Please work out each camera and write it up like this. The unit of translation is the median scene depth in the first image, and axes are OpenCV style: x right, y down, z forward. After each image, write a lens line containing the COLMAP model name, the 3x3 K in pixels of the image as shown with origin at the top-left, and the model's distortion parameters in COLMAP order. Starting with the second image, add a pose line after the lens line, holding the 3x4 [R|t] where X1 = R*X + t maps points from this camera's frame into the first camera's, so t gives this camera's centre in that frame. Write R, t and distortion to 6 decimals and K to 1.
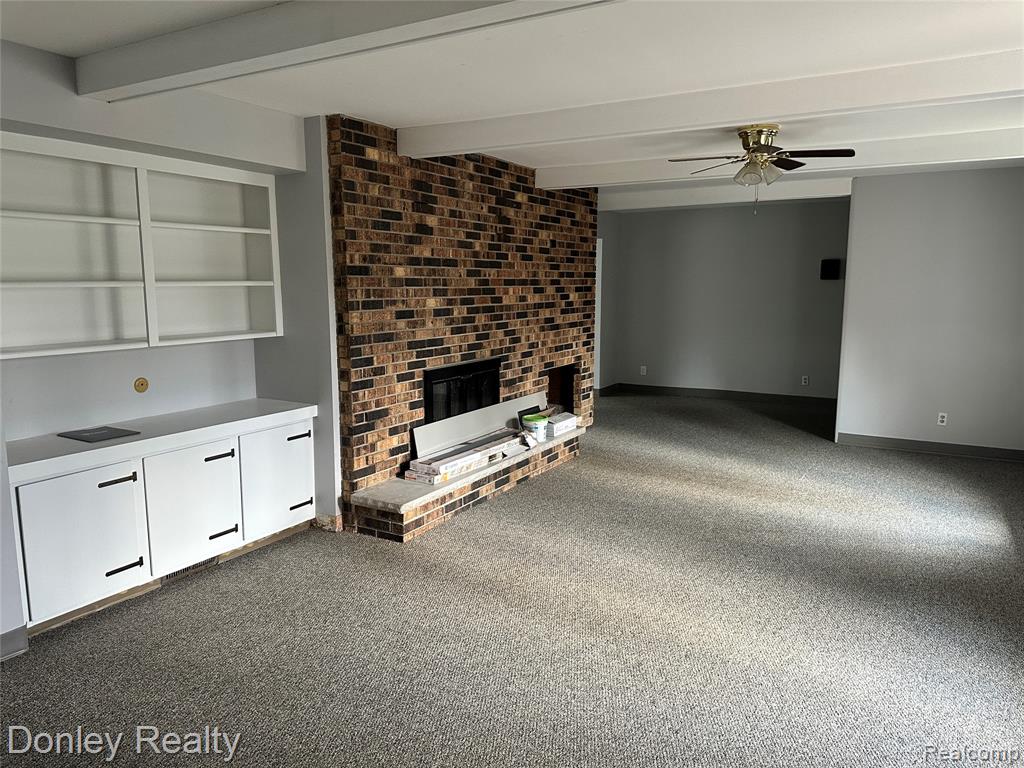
lens RADIAL K [[724.9, 0, 513.8], [0, 724.9, 387.6], [0, 0, 1]] dist [0.040435, -0.008170]
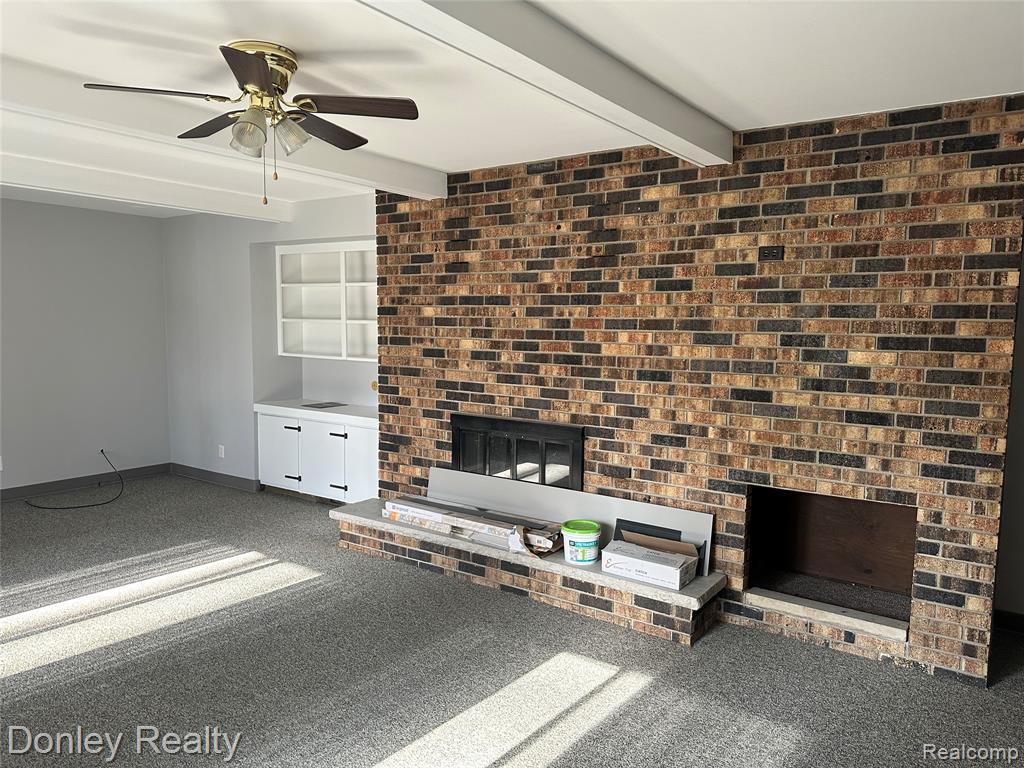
lens RADIAL K [[724.9, 0, 518.6], [0, 724.9, 380.6], [0, 0, 1]] dist [0.040435, -0.008170]
pose [[-0.112003, 0.085997, -0.989980, 0.746080], [-0.151242, 0.983167, 0.102516, -0.162932], [0.982131, 0.161208, -0.097112, 1.077205]]
